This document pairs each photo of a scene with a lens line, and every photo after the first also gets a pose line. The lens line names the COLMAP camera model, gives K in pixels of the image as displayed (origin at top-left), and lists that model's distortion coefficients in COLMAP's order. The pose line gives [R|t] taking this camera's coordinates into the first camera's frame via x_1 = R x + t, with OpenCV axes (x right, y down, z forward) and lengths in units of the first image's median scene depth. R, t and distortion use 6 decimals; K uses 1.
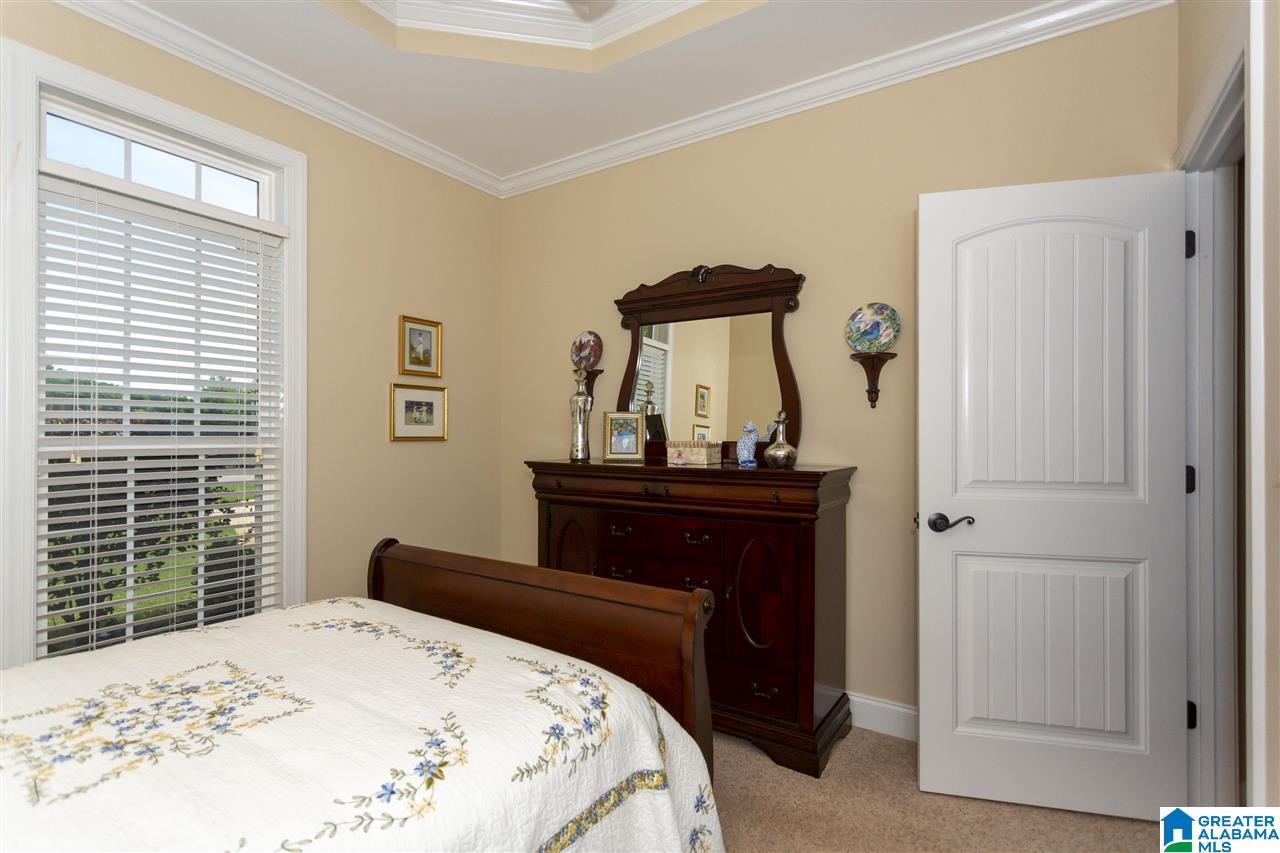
lens RADIAL K [[600.8, 0, 630.8], [0, 600.8, 426.2], [0, 0, 1]] dist [-0.002339, 0.003434]
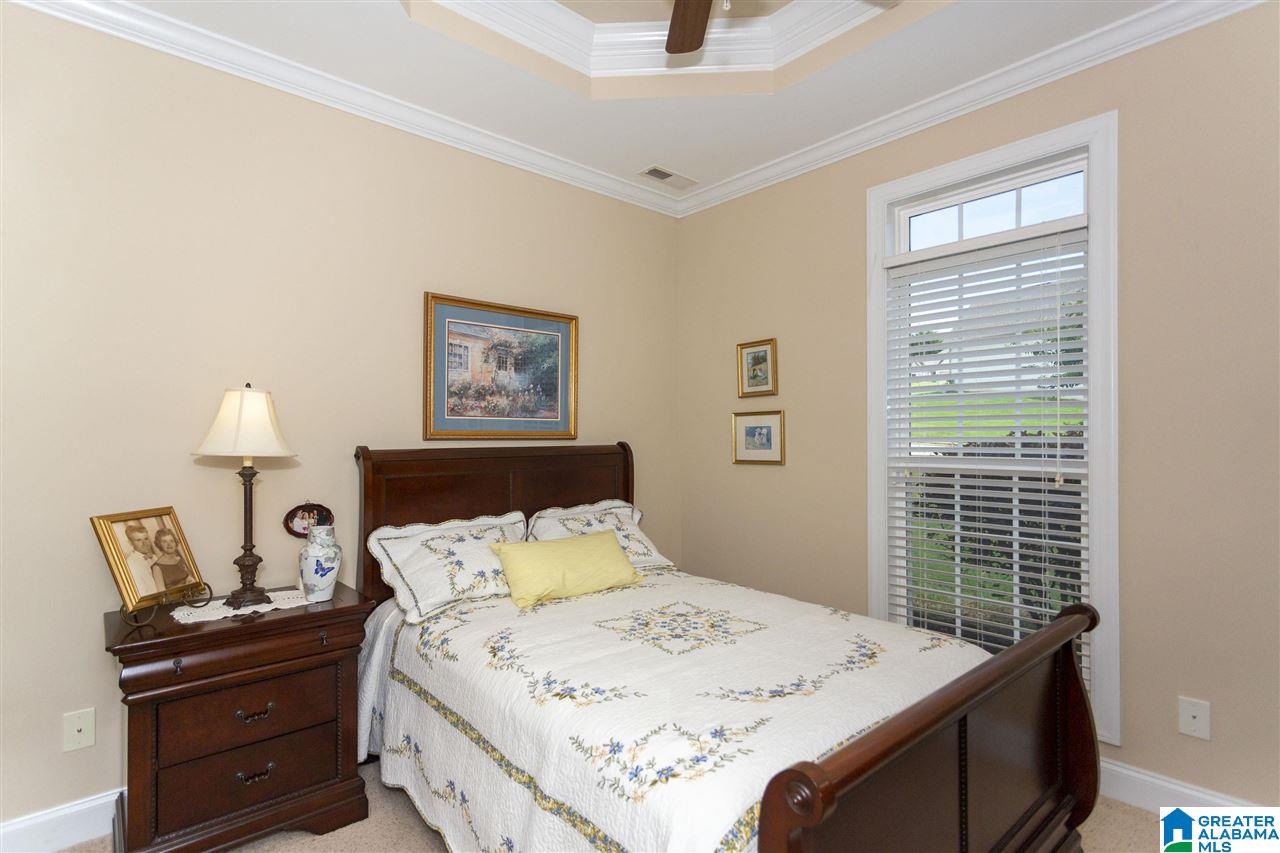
lens RADIAL K [[650.8, 0, 635.4], [0, 650.8, 425.1], [0, 0, 1]] dist [-0.076764, -0.000637]
pose [[-0.255445, -0.027291, -0.966438, 0.783028], [-0.003981, 0.999623, -0.027176, -0.013000], [0.966815, -0.003095, -0.255458, 1.094297]]
